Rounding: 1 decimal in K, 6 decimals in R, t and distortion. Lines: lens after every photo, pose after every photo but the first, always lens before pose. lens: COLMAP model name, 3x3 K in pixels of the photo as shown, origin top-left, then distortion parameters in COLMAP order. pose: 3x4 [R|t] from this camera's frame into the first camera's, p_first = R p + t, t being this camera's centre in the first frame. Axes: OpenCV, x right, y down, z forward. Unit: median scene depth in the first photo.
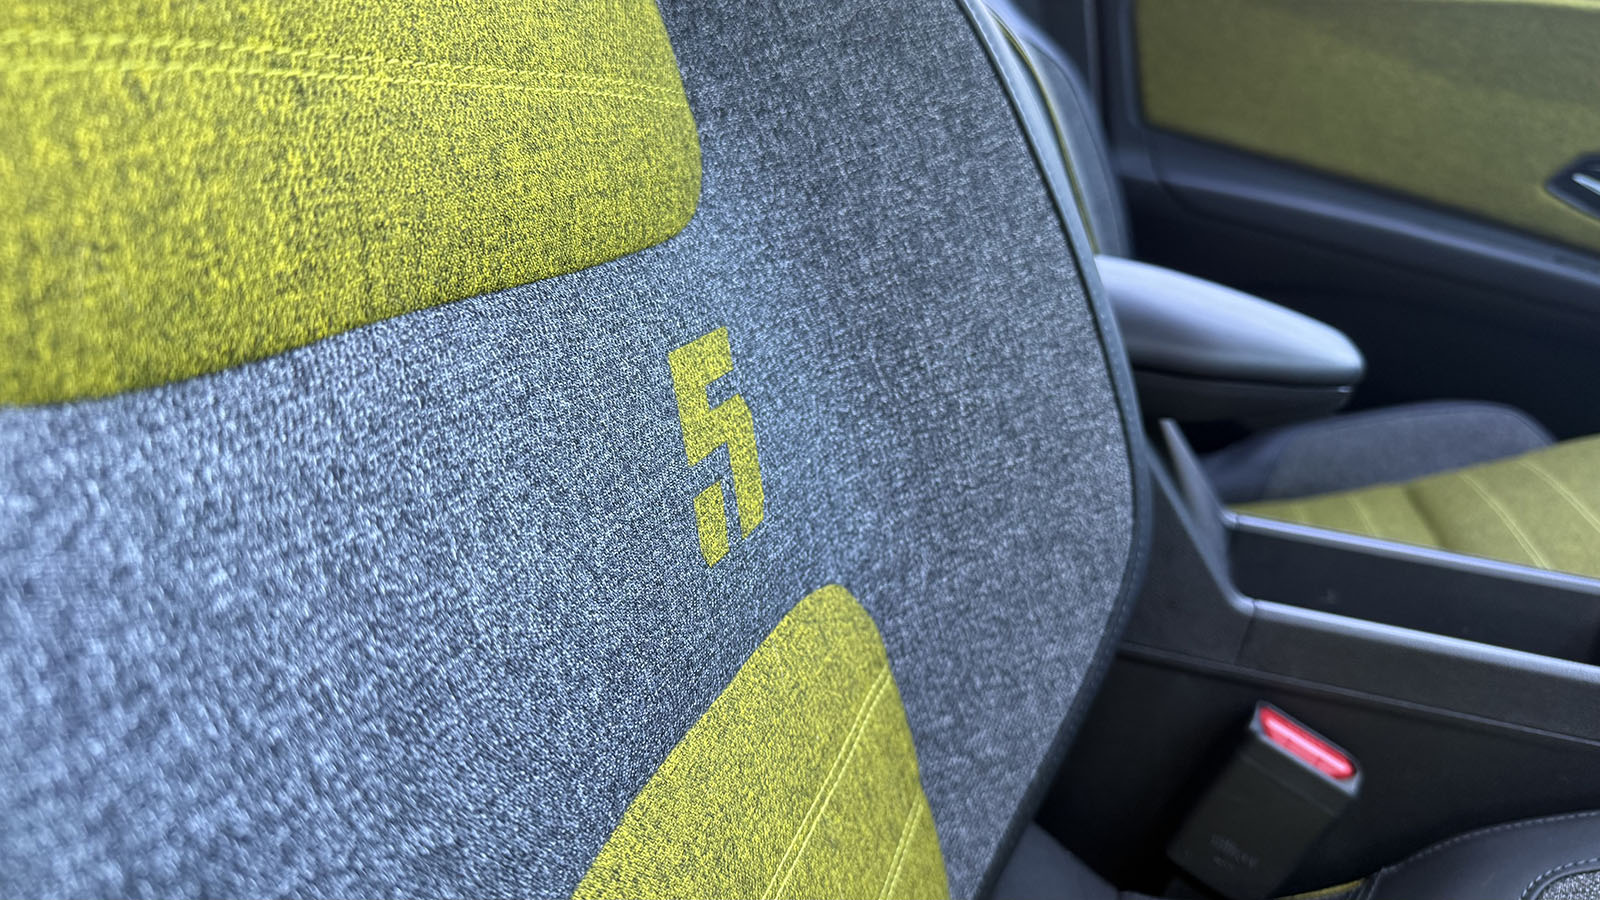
lens RADIAL K [[1142.4, 0, 797.1], [0, 1142.4, 453.5], [0, 0, 1]] dist [0.065609, -0.104496]
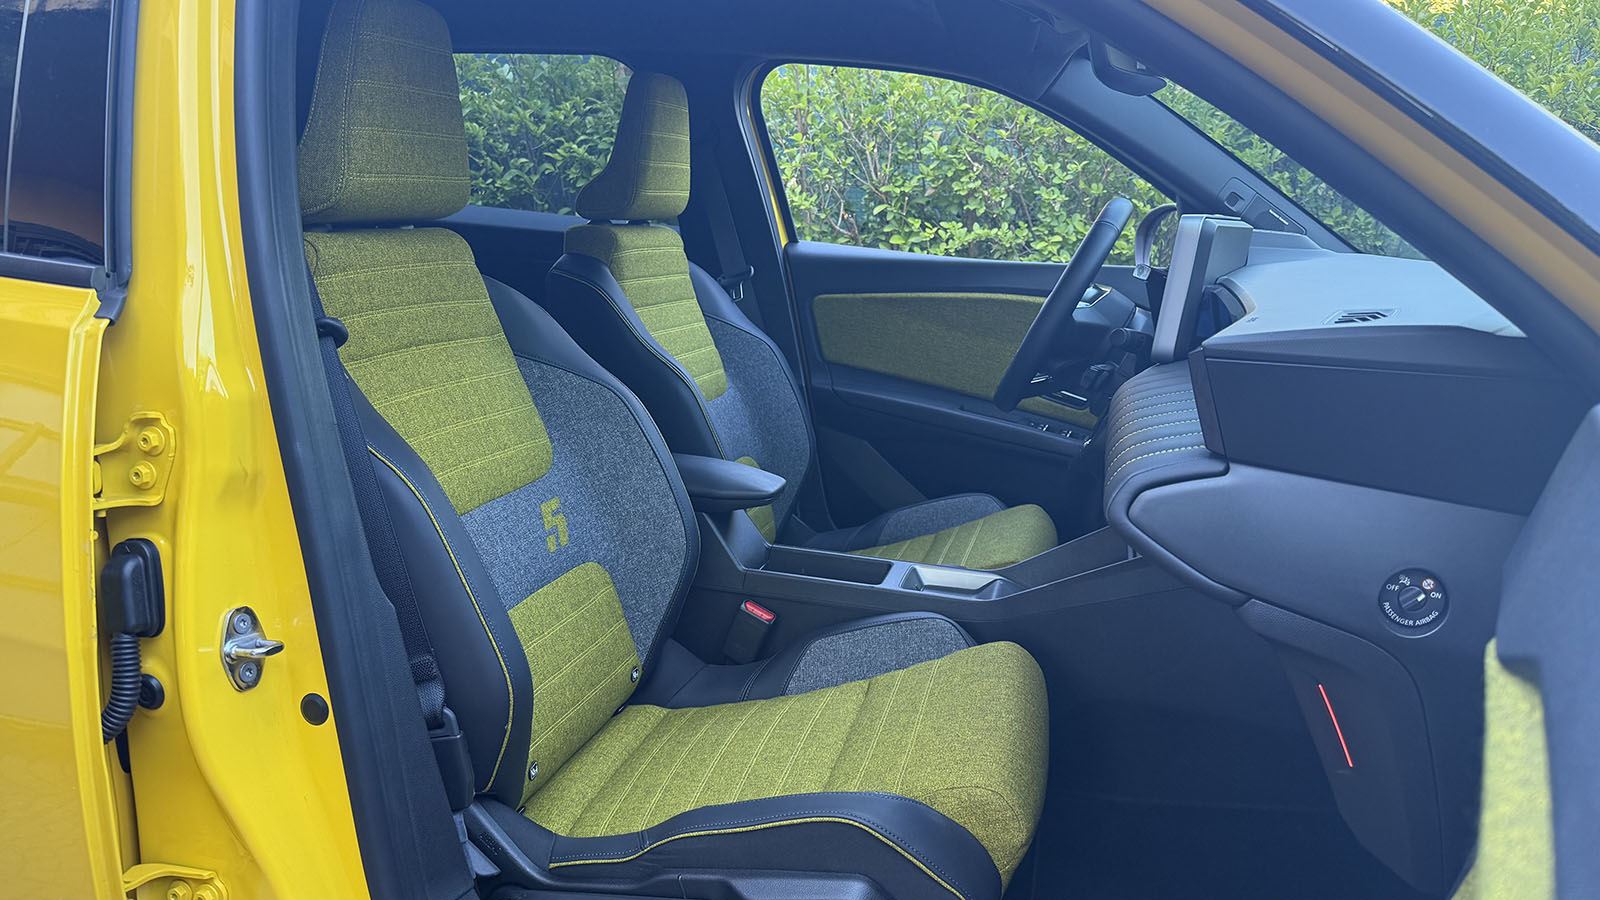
lens RADIAL K [[1142.4, 0, 801.3], [0, 1142.4, 449.8], [0, 0, 1]] dist [0.065609, -0.104496]
pose [[0.998435, -0.055923, -0.000706, 0.752282], [0.055634, 0.994410, -0.089743, 0.126995], [0.005720, 0.089564, 0.995965, -2.833956]]
